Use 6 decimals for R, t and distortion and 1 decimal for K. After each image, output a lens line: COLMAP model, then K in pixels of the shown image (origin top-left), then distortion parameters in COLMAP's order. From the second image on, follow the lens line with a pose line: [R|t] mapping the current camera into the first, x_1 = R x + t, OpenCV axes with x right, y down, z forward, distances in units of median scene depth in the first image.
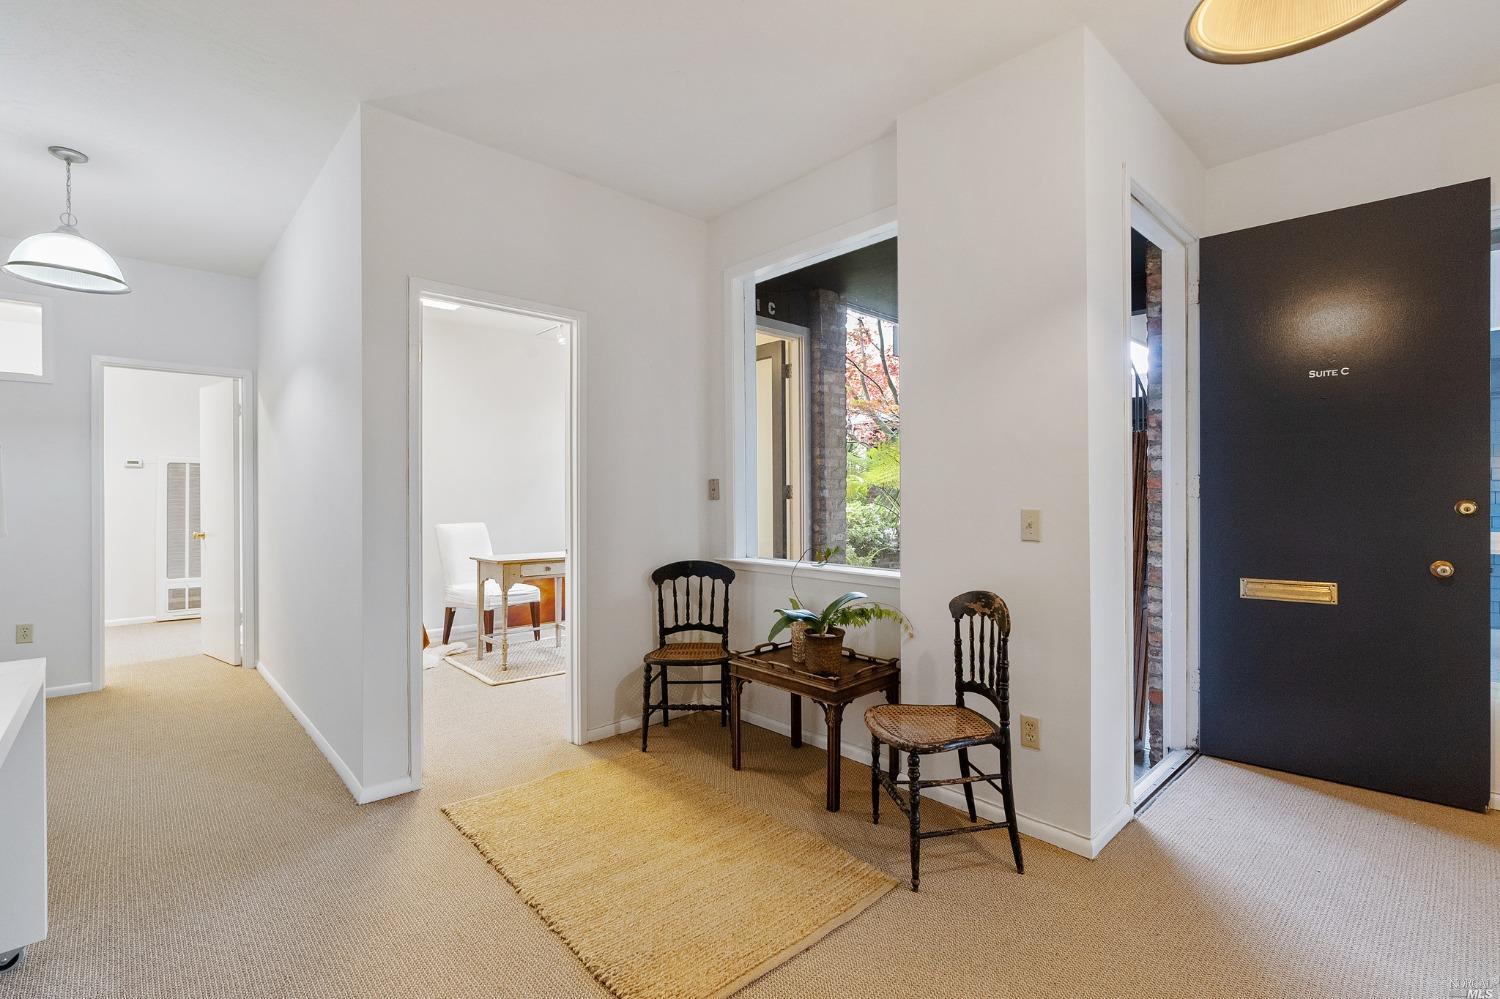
lens RADIAL K [[687.0, 0, 754.2], [0, 687.0, 493.2], [0, 0, 1]] dist [-0.010710, 0.000444]
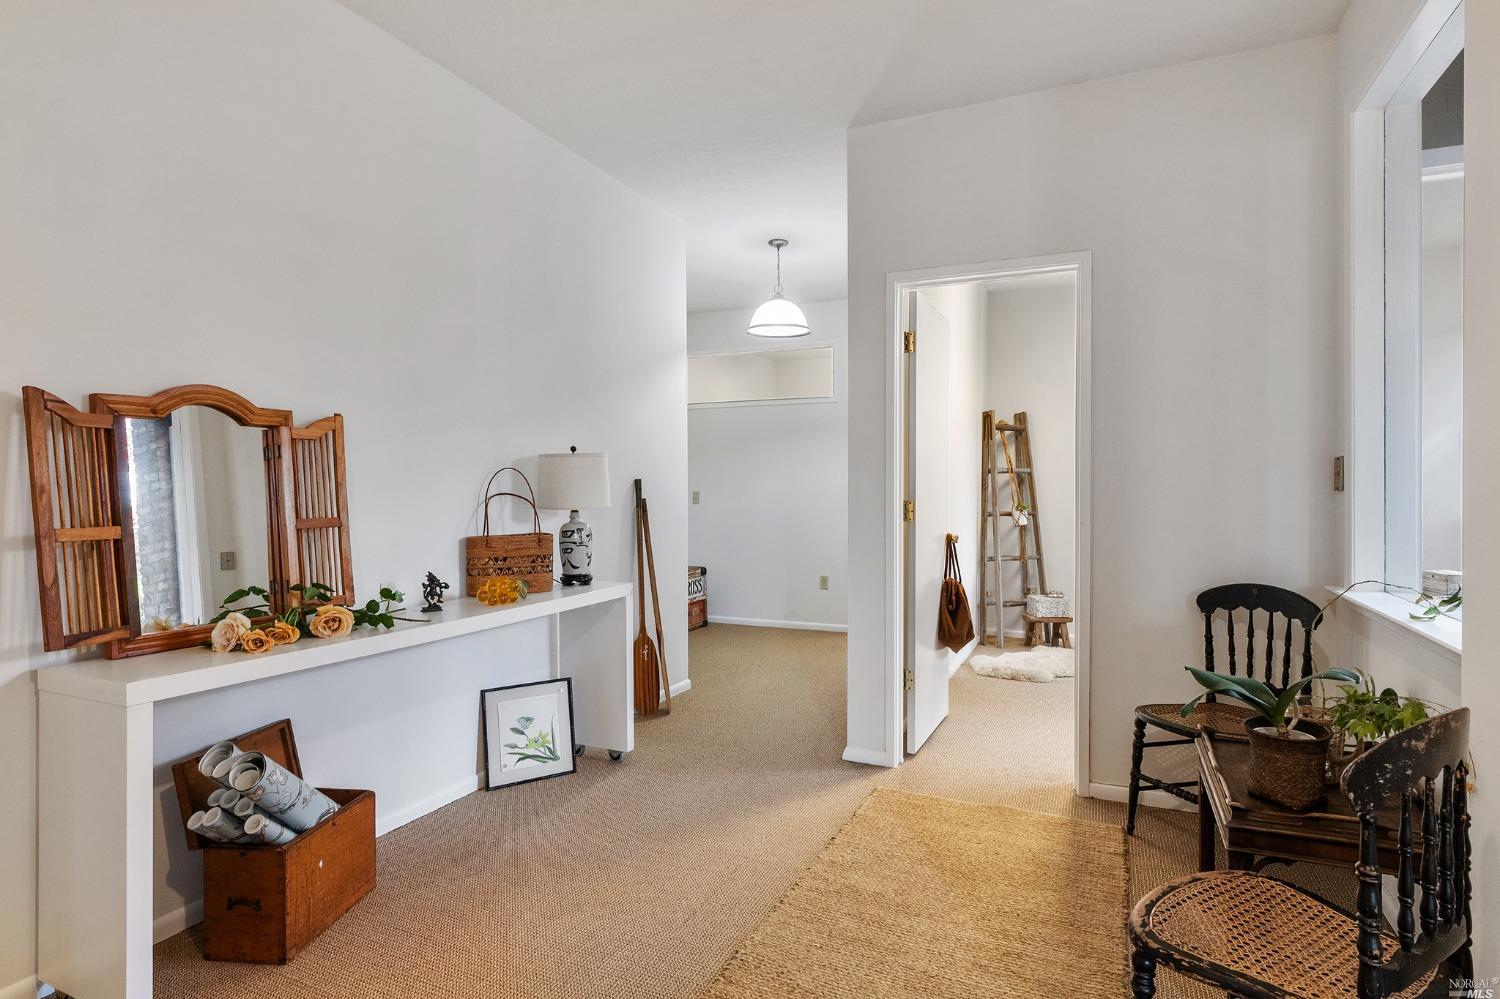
lens RADIAL K [[794.2, 0, 753.1], [0, 794.2, 490.8], [0, 0, 1]] dist [0.006214, 0.000249]
pose [[0.377485, 0.004772, -0.926003, 0.436410], [0.003044, 0.999975, 0.006394, 0.004254], [0.926011, -0.005233, 0.377461, 0.285599]]
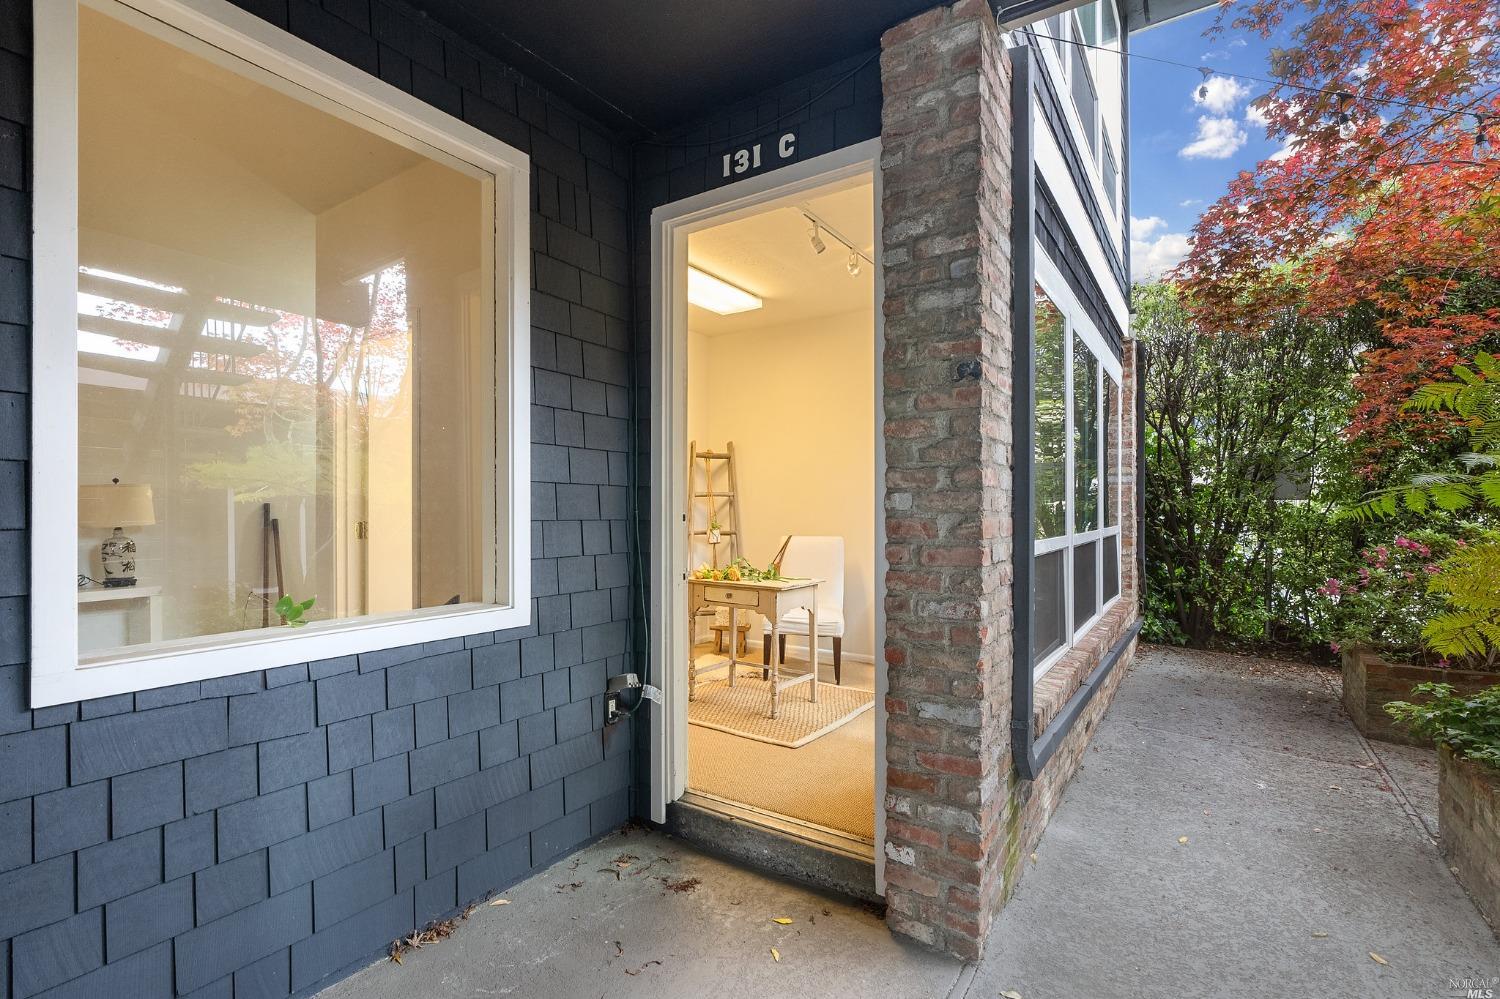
lens RADIAL K [[687.0, 0, 749.3], [0, 687.0, 504.0], [0, 0, 1]] dist [-0.010710, 0.000444]
pose [[0.221259, -0.002782, -0.975211, 0.717631], [0.004737, 0.999987, -0.001778, 0.002017], [0.975204, -0.004226, 0.221270, 1.176889]]
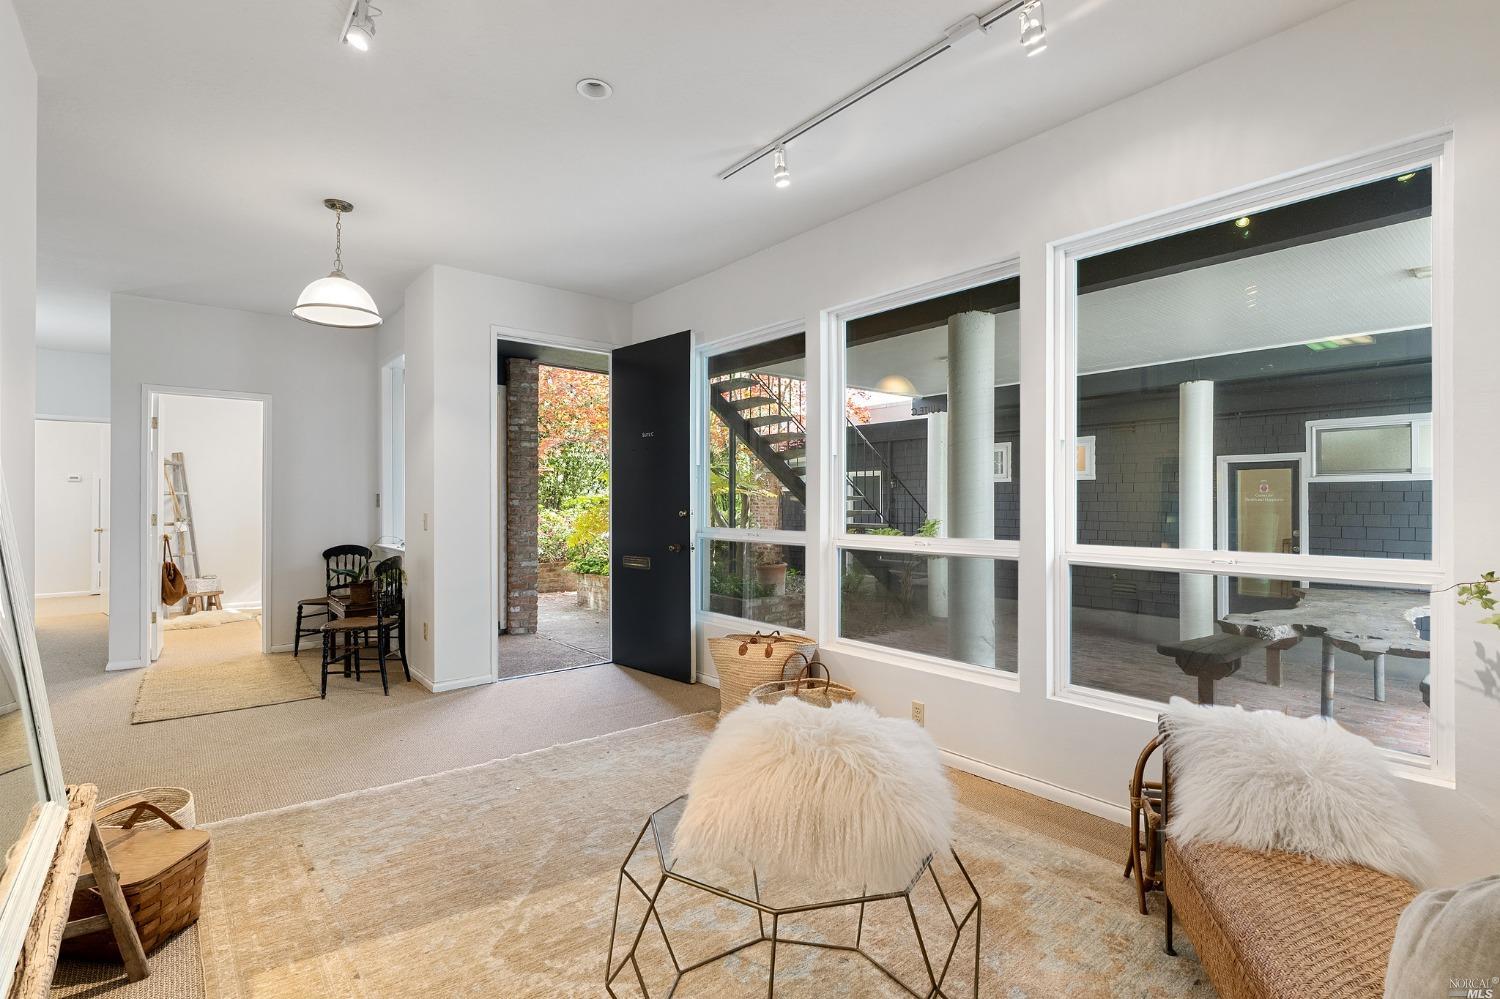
lens RADIAL K [[722.5, 0, 743.7], [0, 722.5, 497.1], [0, 0, 1]] dist [-0.001681, -0.000137]
pose [[0.996163, -0.000207, -0.087514, 1.008117], [-0.000448, 0.999972, -0.007472, -0.000946], [0.087513, 0.007482, 0.996135, -0.621678]]
